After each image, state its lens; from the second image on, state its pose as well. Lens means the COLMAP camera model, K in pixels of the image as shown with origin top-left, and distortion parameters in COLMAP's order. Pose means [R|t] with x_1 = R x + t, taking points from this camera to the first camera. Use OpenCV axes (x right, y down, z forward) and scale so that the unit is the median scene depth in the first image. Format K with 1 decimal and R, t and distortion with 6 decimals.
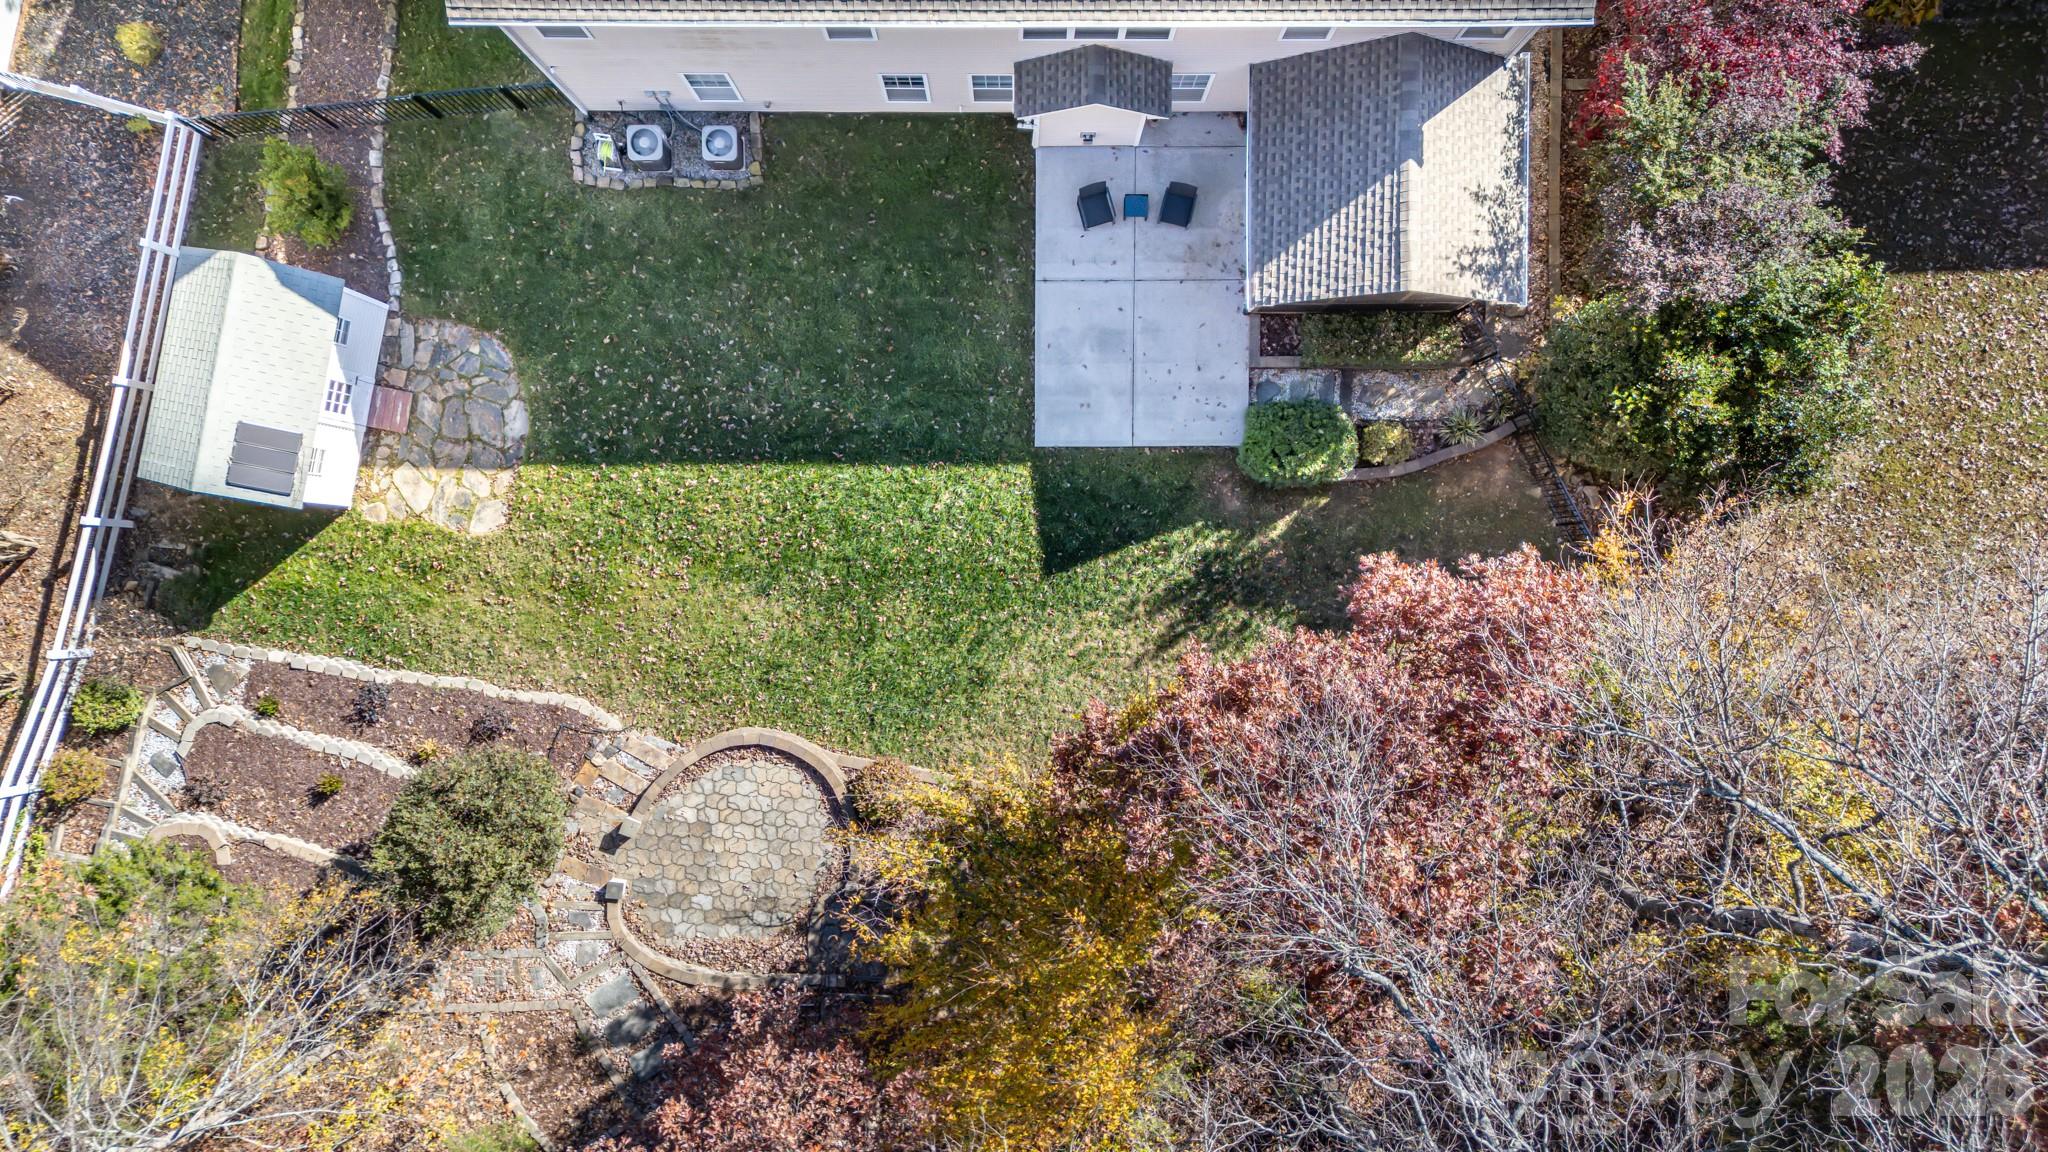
lens RADIAL K [[1484.8, 0, 1024.0], [0, 1484.8, 576.0], [0, 0, 1]] dist [0.100489, -0.148196]
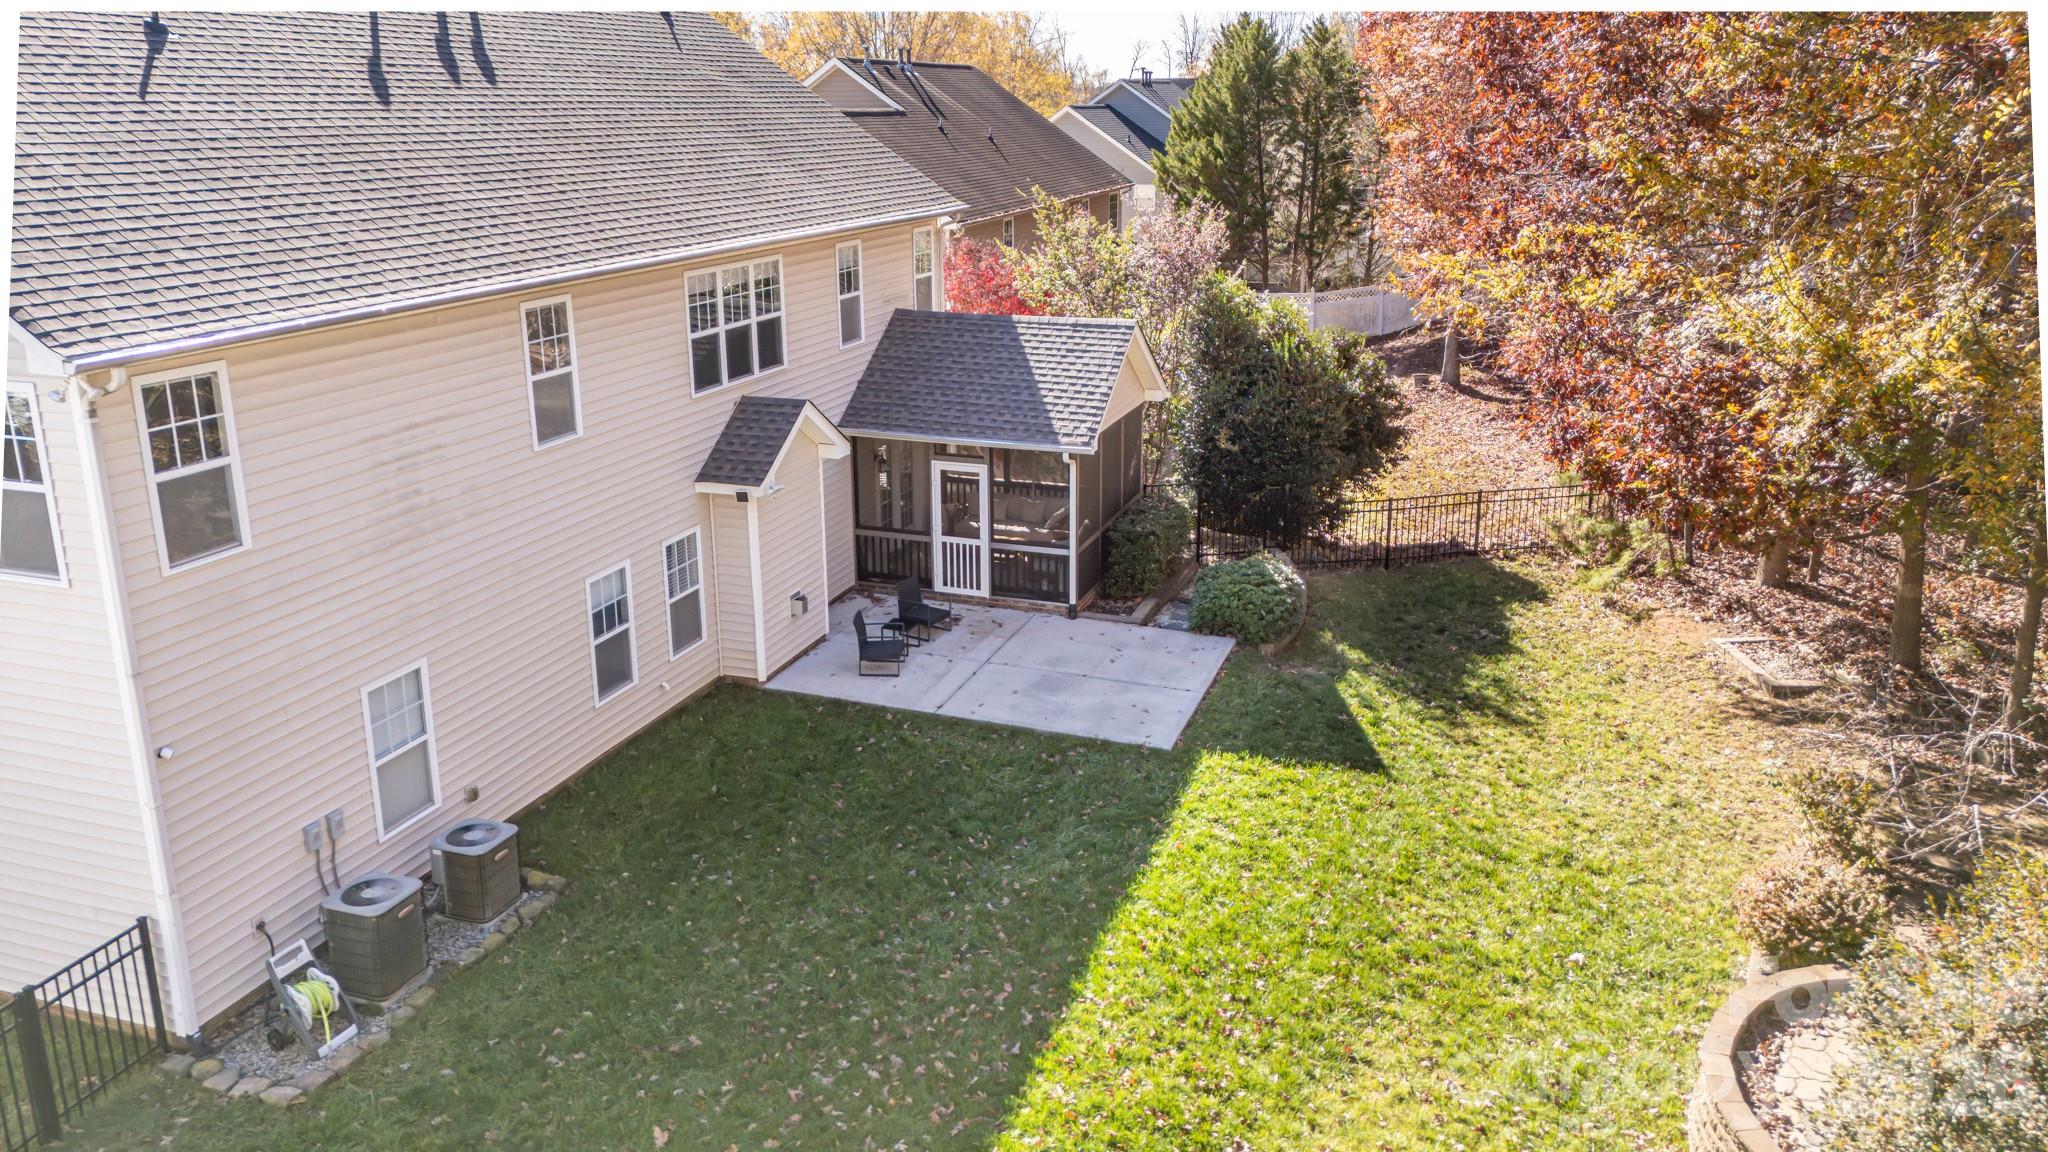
lens RADIAL K [[1484.8, 0, 1024.0], [0, 1484.8, 576.0], [0, 0, 1]] dist [0.100489, -0.148196]
pose [[0.327342, -0.287826, 0.900002, -0.569426], [0.944904, 0.101509, -0.311211, 0.044077], [-0.001784, 0.952288, 0.305196, 0.735010]]
